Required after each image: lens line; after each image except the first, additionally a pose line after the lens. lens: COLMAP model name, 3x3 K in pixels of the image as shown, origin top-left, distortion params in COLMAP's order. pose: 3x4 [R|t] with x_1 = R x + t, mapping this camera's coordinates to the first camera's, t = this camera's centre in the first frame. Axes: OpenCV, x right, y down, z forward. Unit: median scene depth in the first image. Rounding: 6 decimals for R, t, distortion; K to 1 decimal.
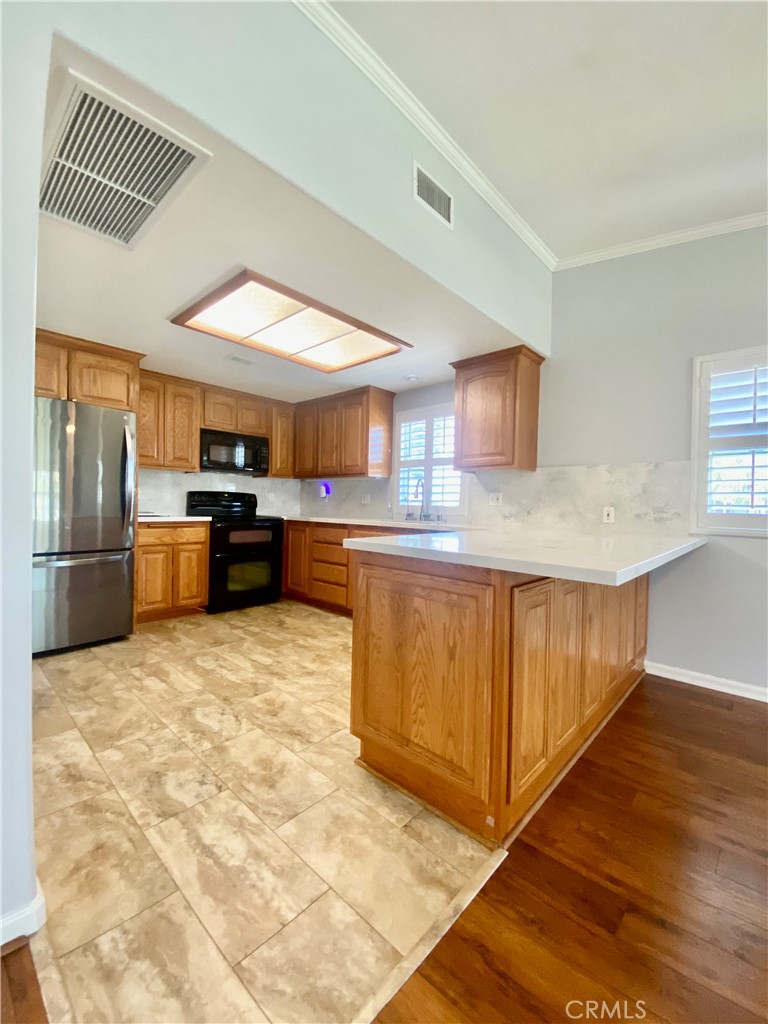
lens RADIAL K [[410.3, 0, 381.2], [0, 410.3, 511.4], [0, 0, 1]] dist [0.011172, -0.017116]
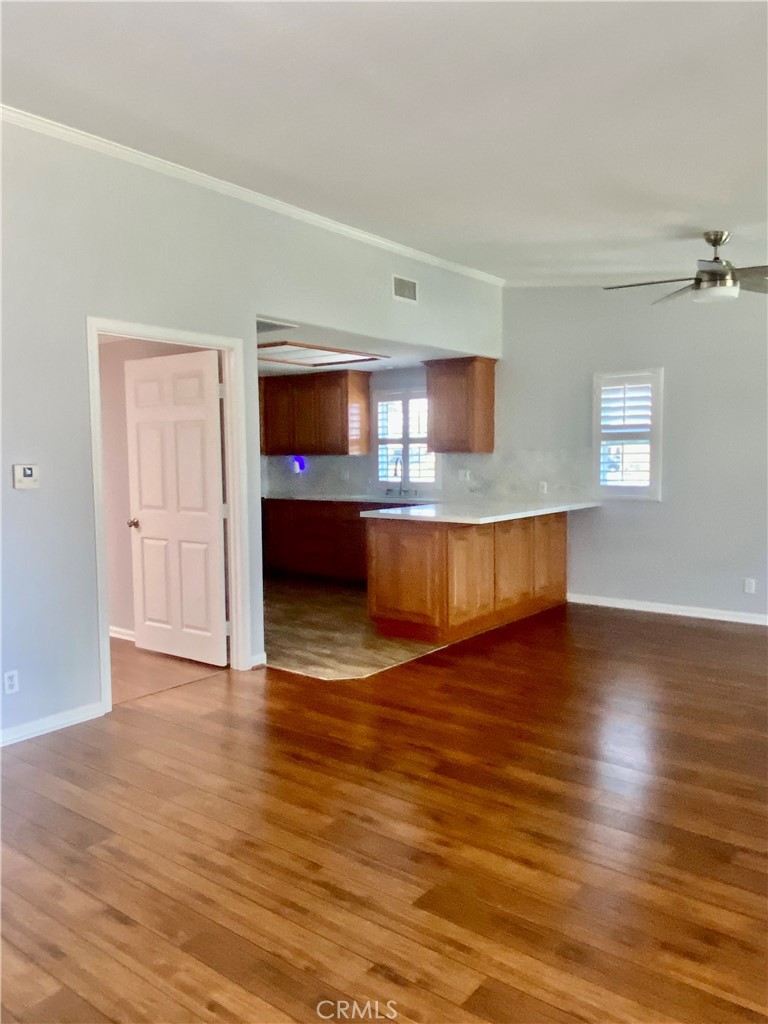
lens RADIAL K [[755.0, 0, 384.0], [0, 755.0, 512.0], [0, 0, 1]] dist [0.091767, -0.170399]
pose [[0.995712, -0.038096, 0.084294, -0.127293], [0.033113, 0.997665, 0.059735, -0.059165], [-0.086373, -0.056688, 0.994649, -1.077243]]
